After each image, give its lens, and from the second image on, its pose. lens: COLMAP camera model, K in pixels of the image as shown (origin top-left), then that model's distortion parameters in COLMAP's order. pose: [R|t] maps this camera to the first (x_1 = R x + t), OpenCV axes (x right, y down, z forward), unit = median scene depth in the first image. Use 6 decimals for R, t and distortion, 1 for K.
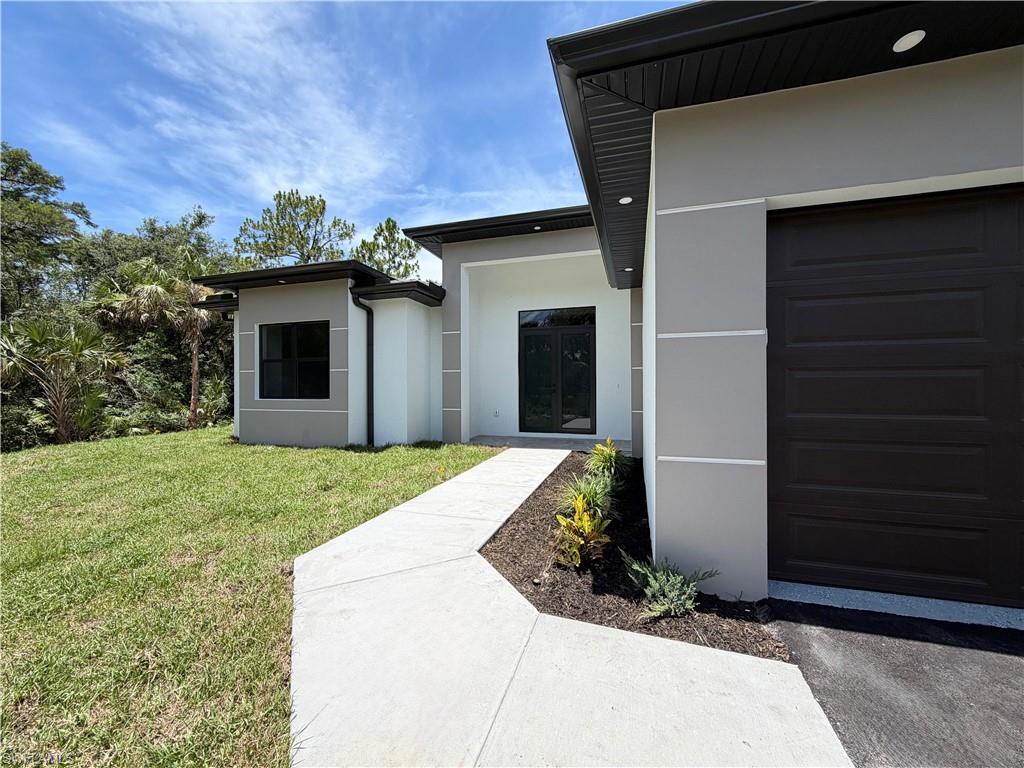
lens RADIAL K [[409.0, 0, 507.8], [0, 409.0, 383.9], [0, 0, 1]] dist [0.000099, 0.000196]
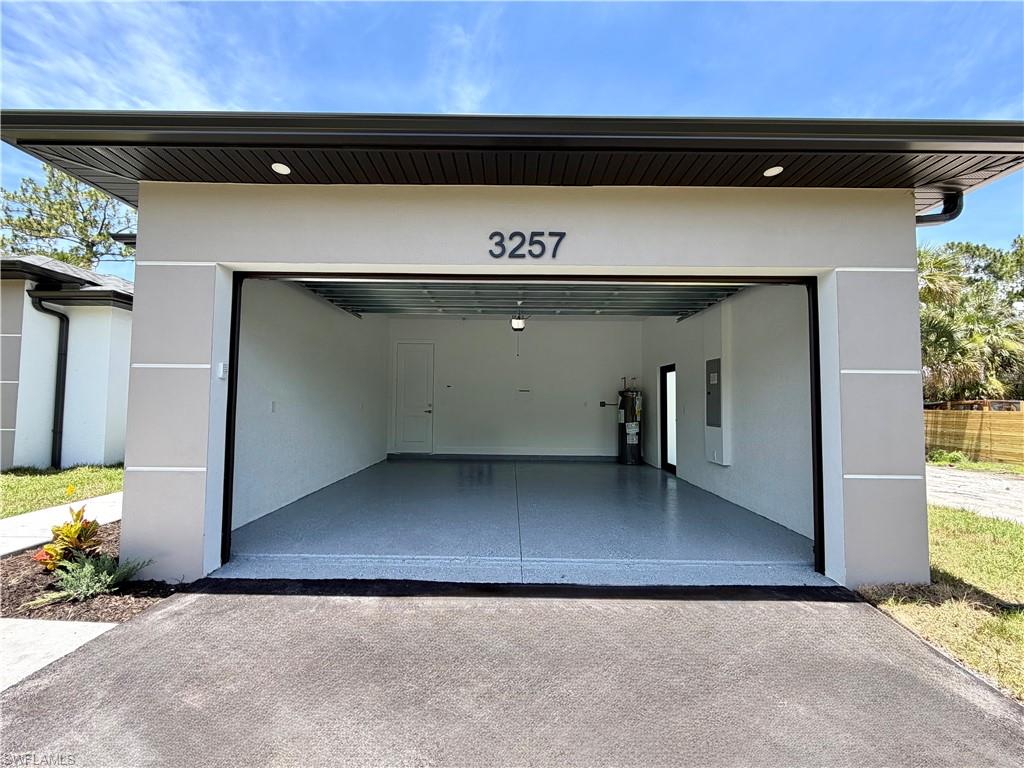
lens RADIAL K [[409.0, 0, 507.8], [0, 409.0, 383.9], [0, 0, 1]] dist [0.000099, 0.000196]
pose [[0.955393, 0.028110, 0.293998, 0.352111], [-0.016236, 0.998954, -0.042753, -0.009262], [-0.294892, 0.036073, 0.954849, -0.150701]]
